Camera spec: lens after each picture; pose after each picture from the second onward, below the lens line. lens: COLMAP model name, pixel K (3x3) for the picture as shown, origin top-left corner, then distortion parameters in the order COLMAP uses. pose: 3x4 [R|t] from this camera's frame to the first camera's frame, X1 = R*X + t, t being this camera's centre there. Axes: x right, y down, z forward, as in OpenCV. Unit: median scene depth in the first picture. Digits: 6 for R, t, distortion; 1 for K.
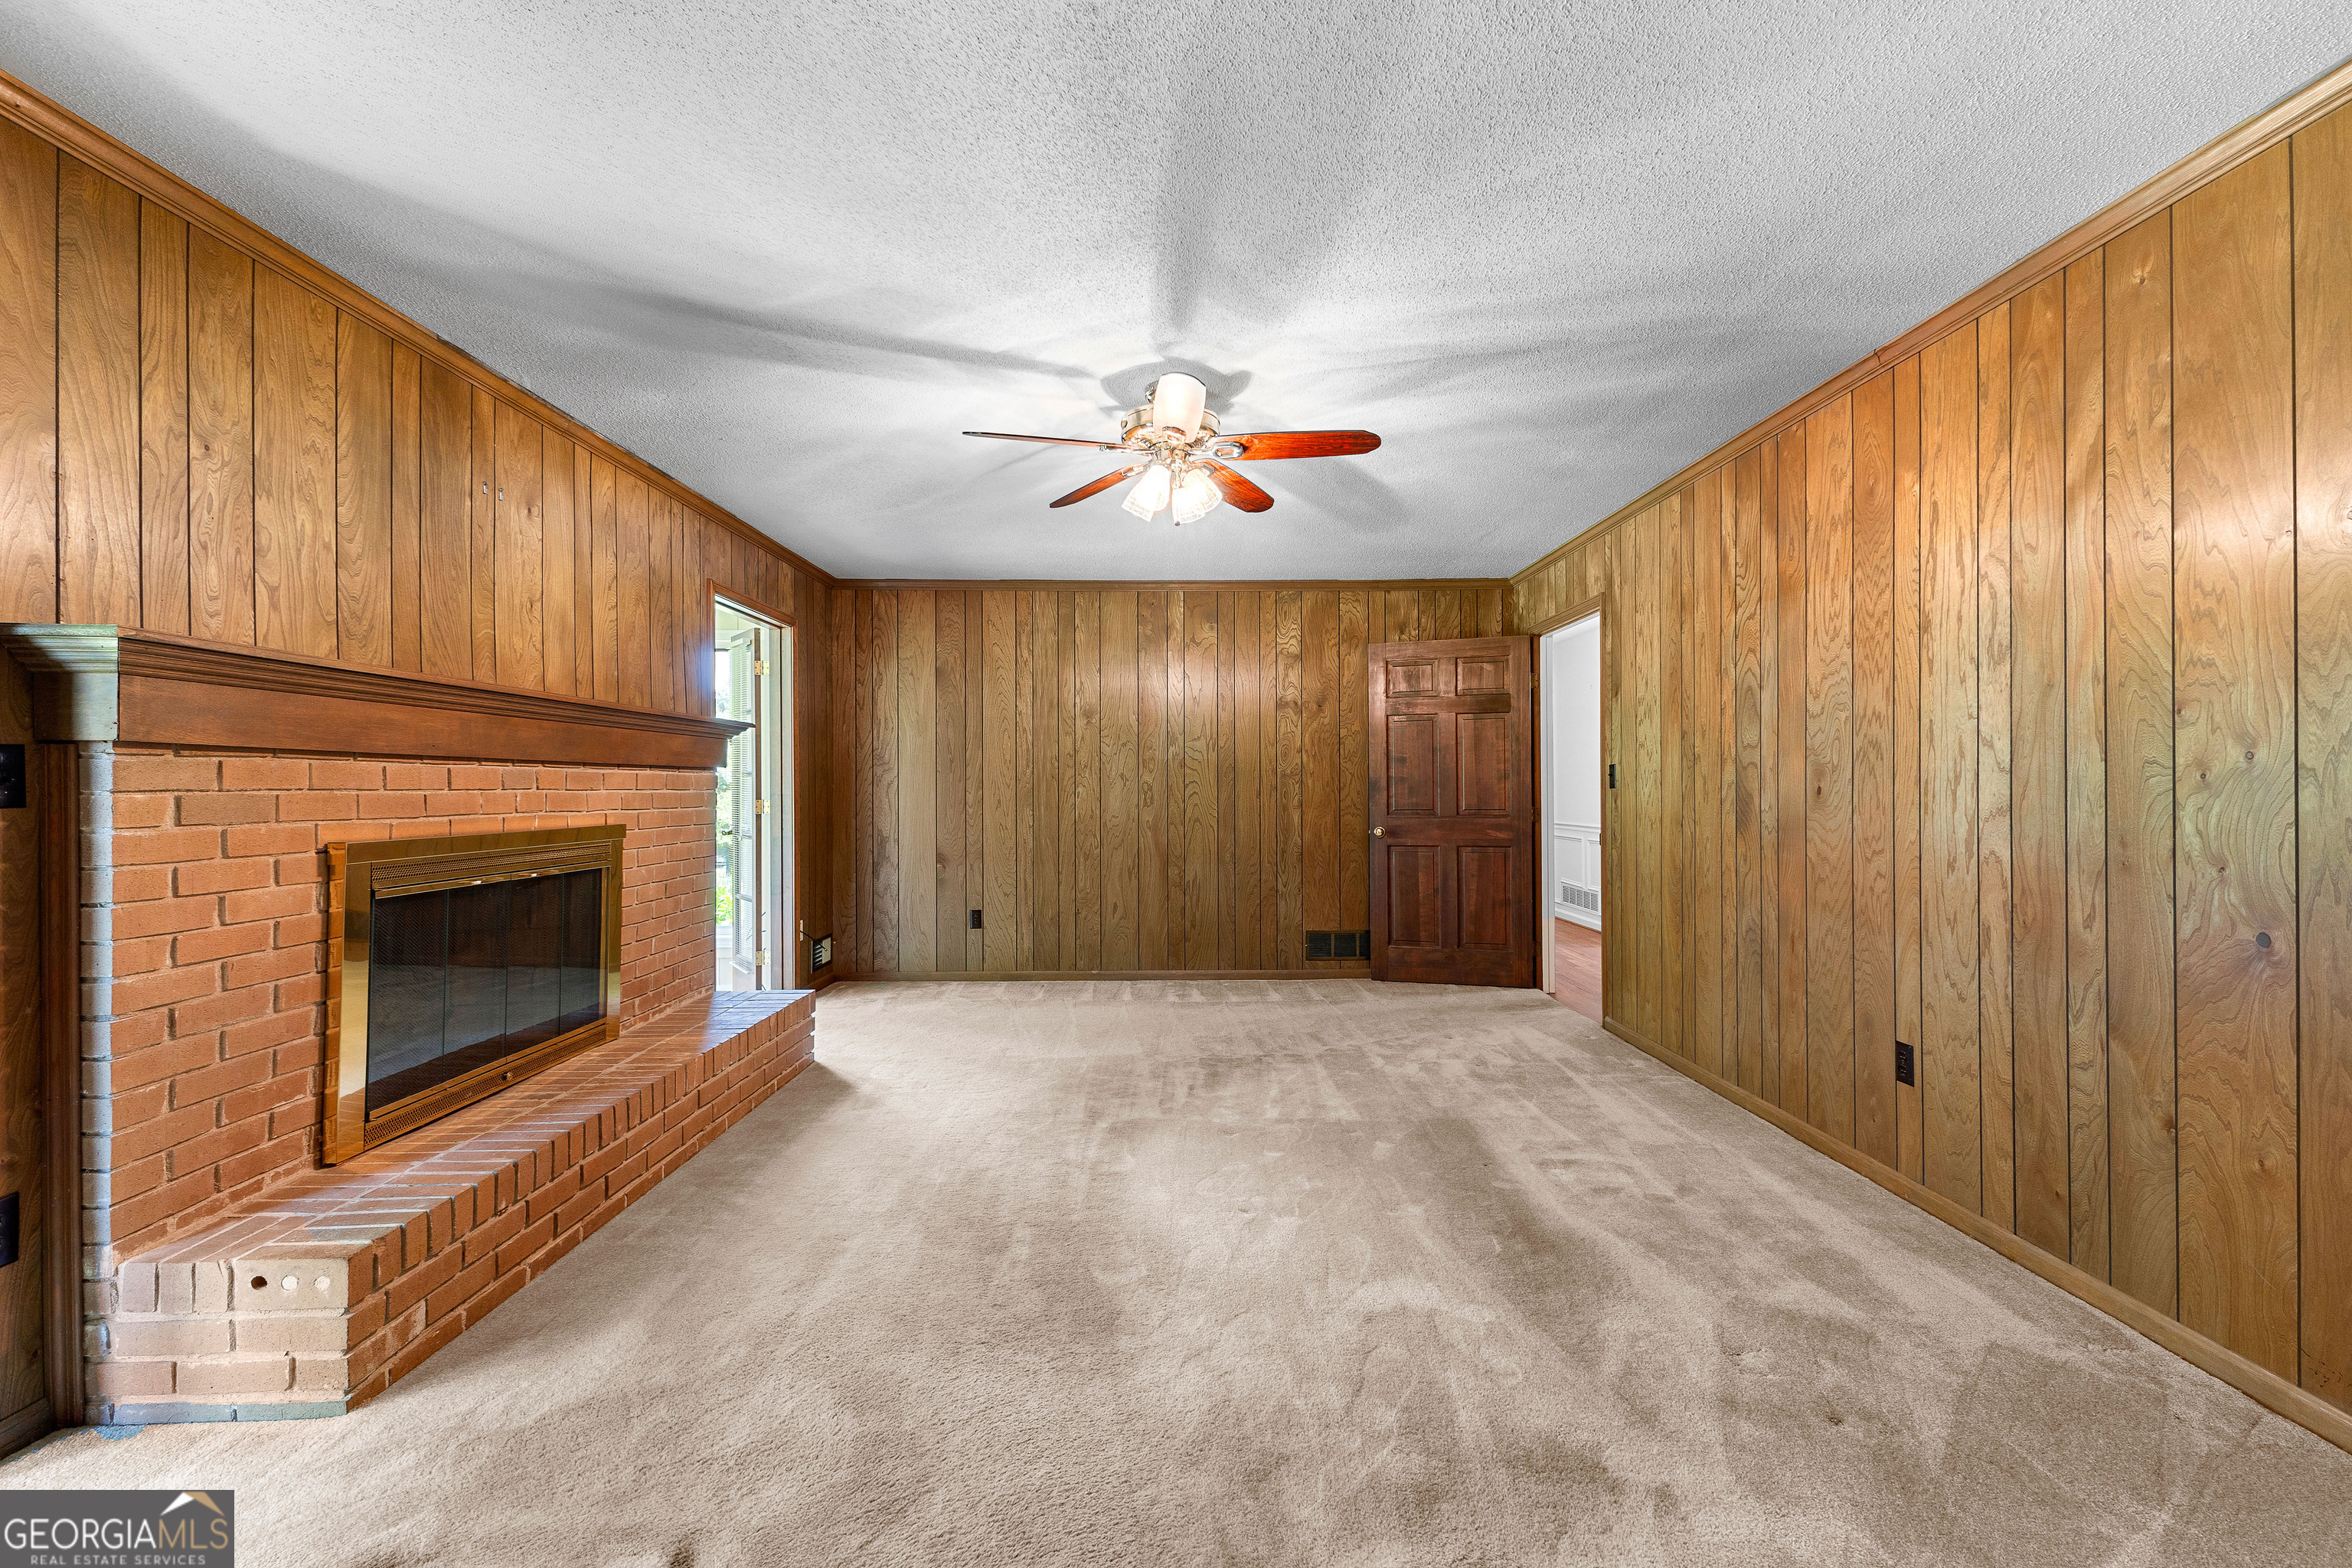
lens RADIAL K [[1019.4, 0, 1198.9], [0, 1019.4, 785.7], [0, 0, 1]] dist [0.012042, -0.002968]
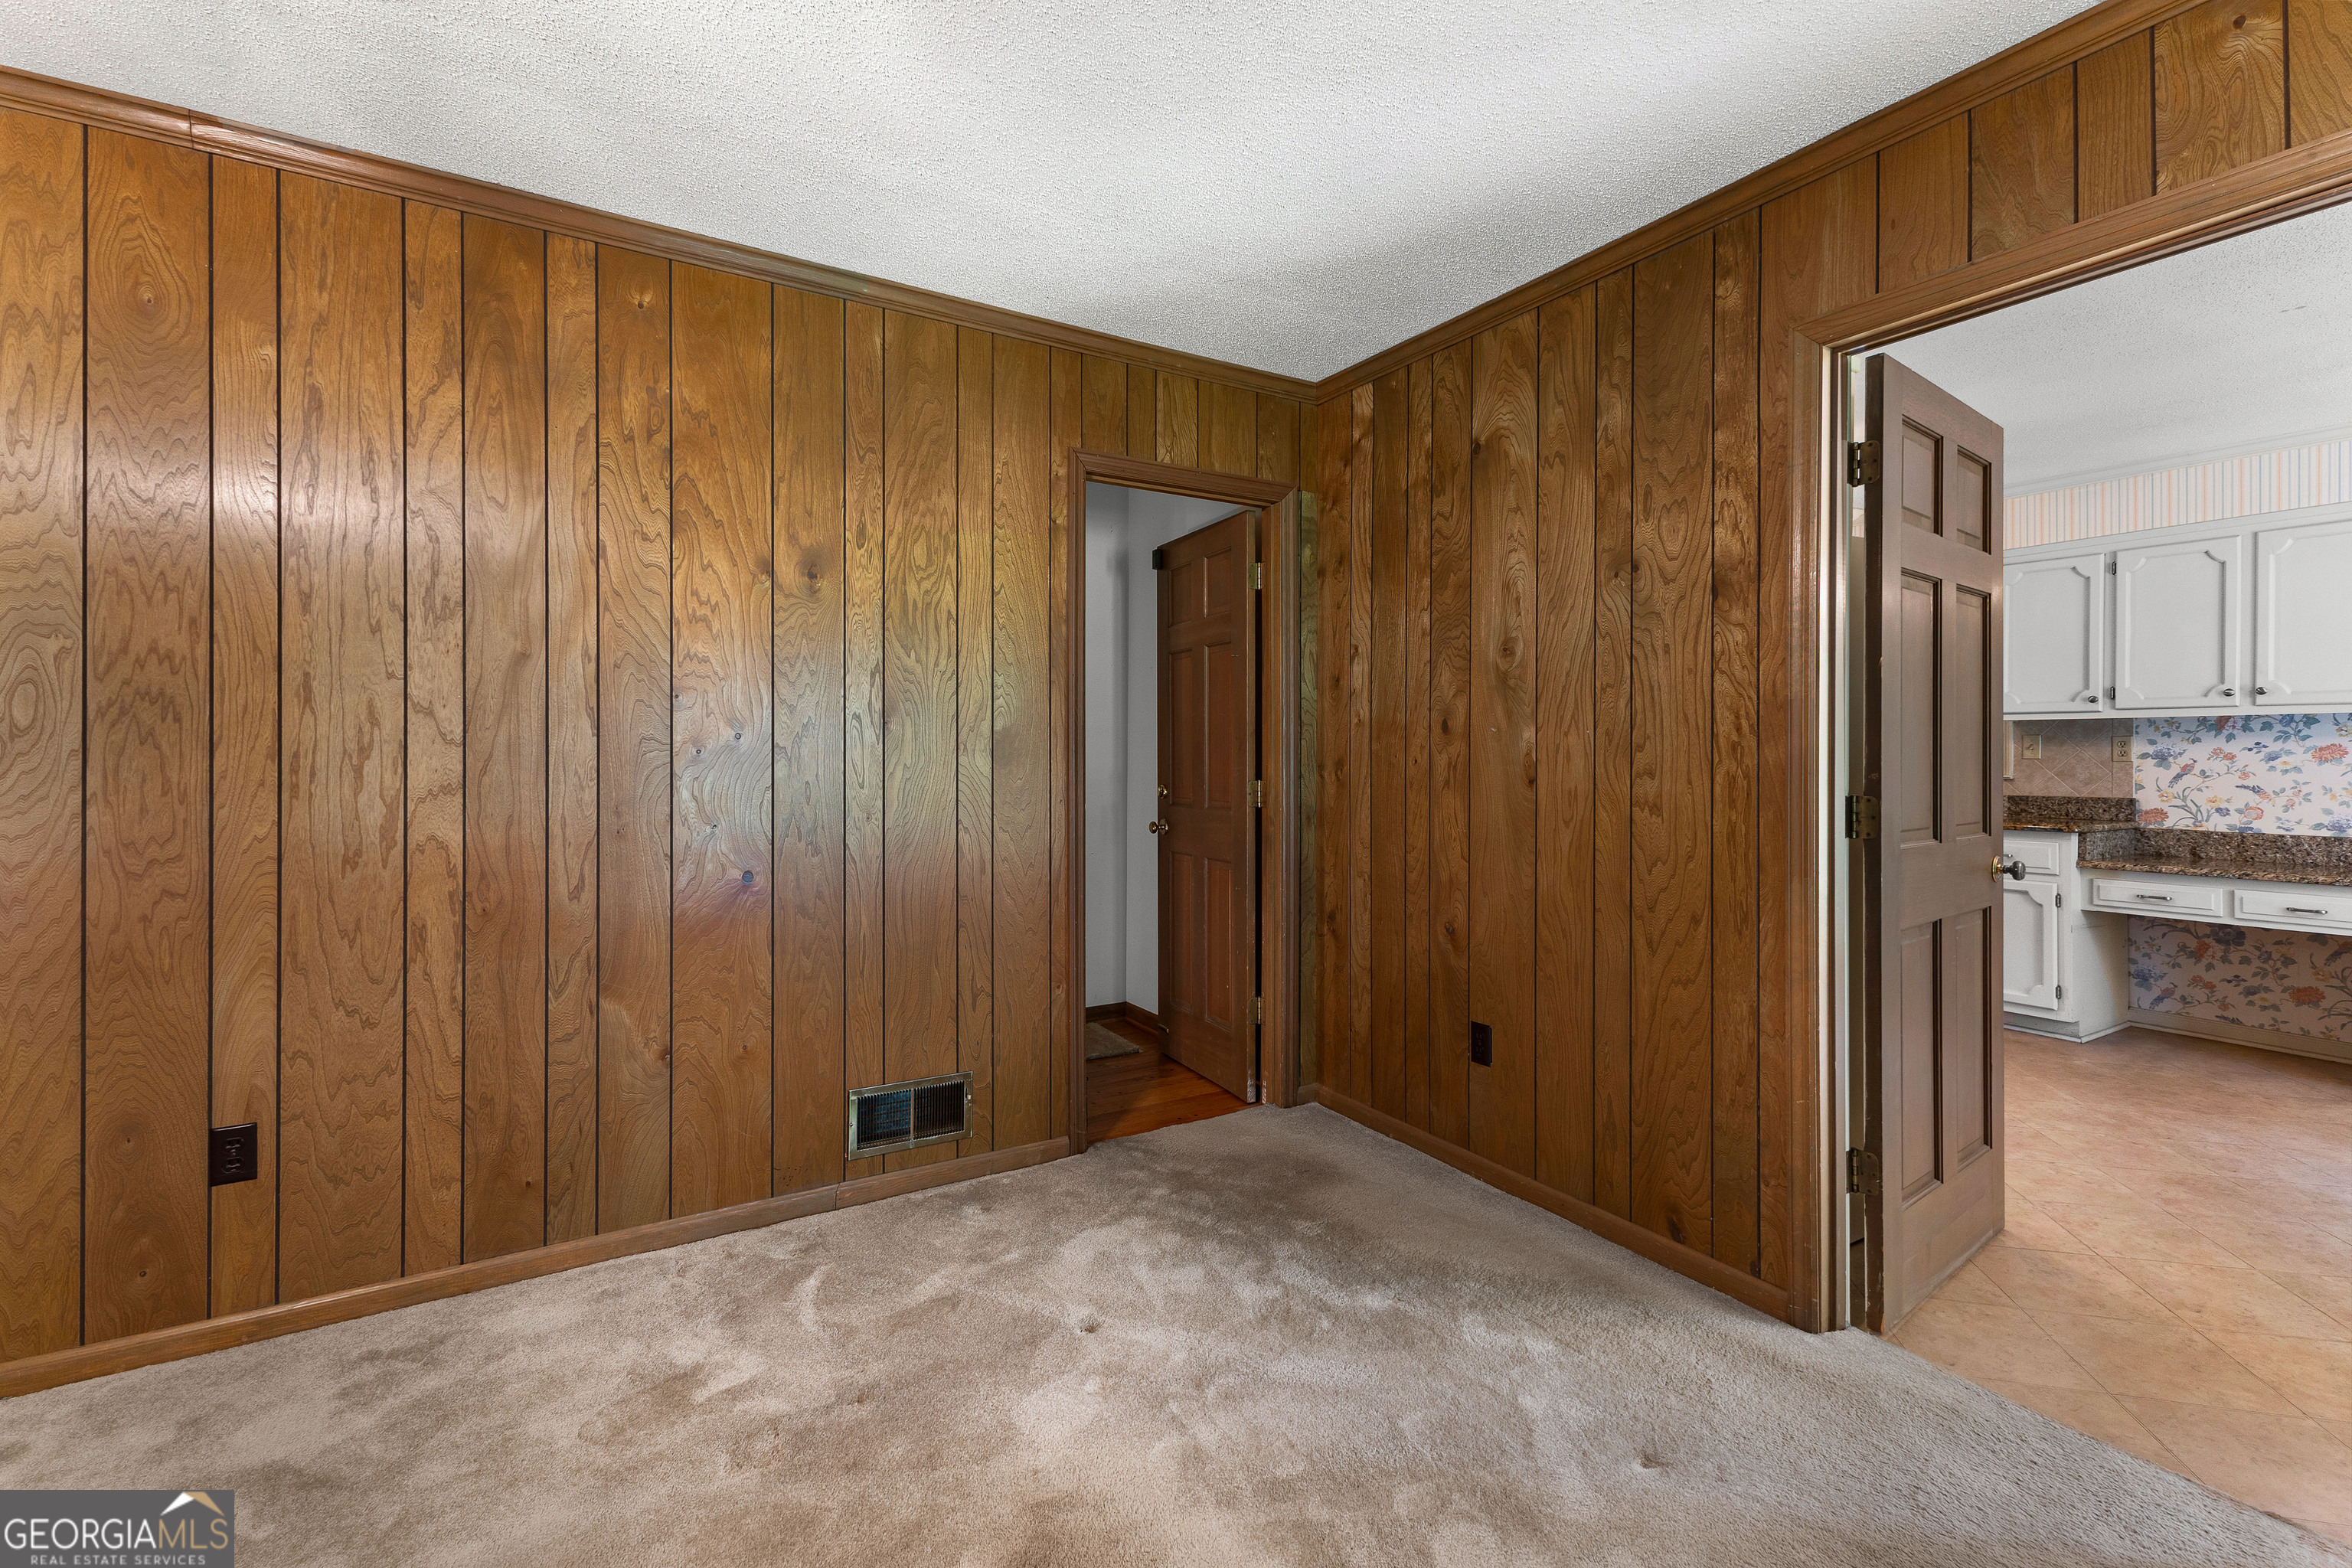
lens RADIAL K [[1019.4, 0, 1187.5], [0, 1019.4, 755.7], [0, 0, 1]] dist [0.012042, -0.002968]
pose [[-0.505966, 0.001818, 0.862551, -0.300357], [0.001260, 0.999998, -0.001368, -0.001732], [-0.862552, 0.000395, -0.505967, 0.934142]]
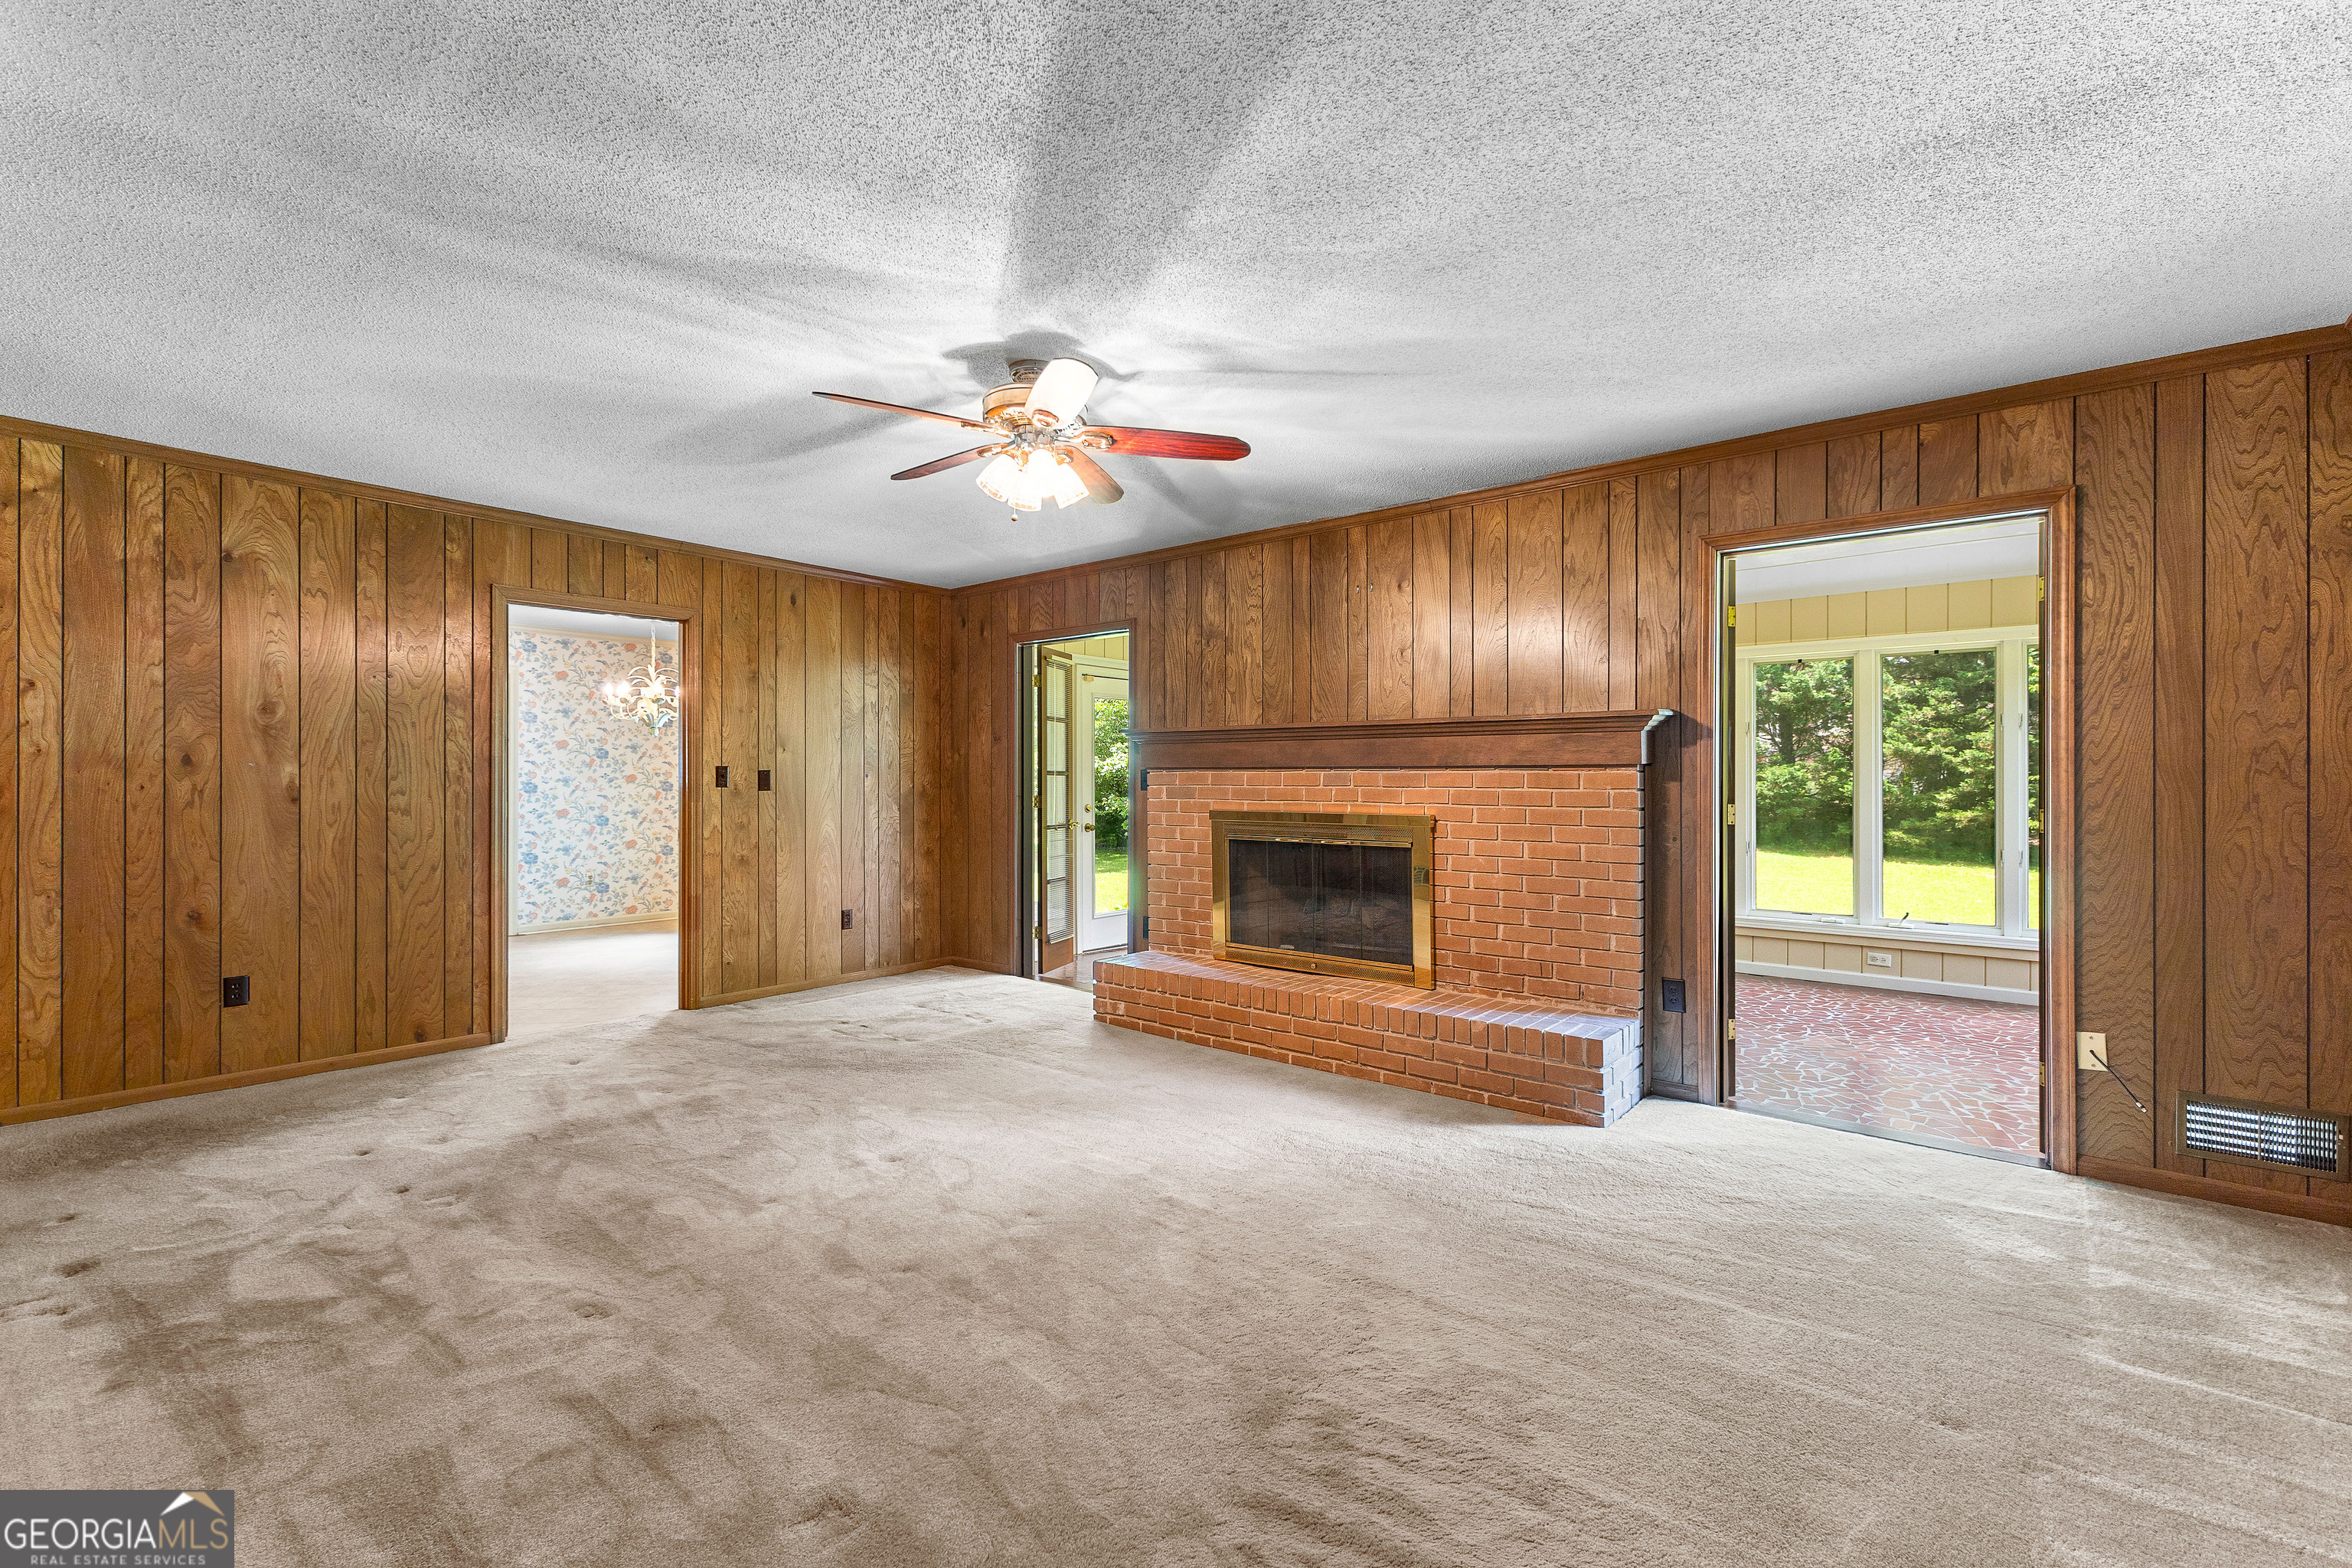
lens RADIAL K [[1019.4, 0, 1179.5], [0, 1019.4, 777.8], [0, 0, 1]] dist [0.012042, -0.002968]
pose [[-0.655860, 0.000137, -0.754883, 0.787693], [0.000297, 1.000000, -0.000077, -0.010534], [0.754882, -0.000275, -0.655860, 2.245350]]
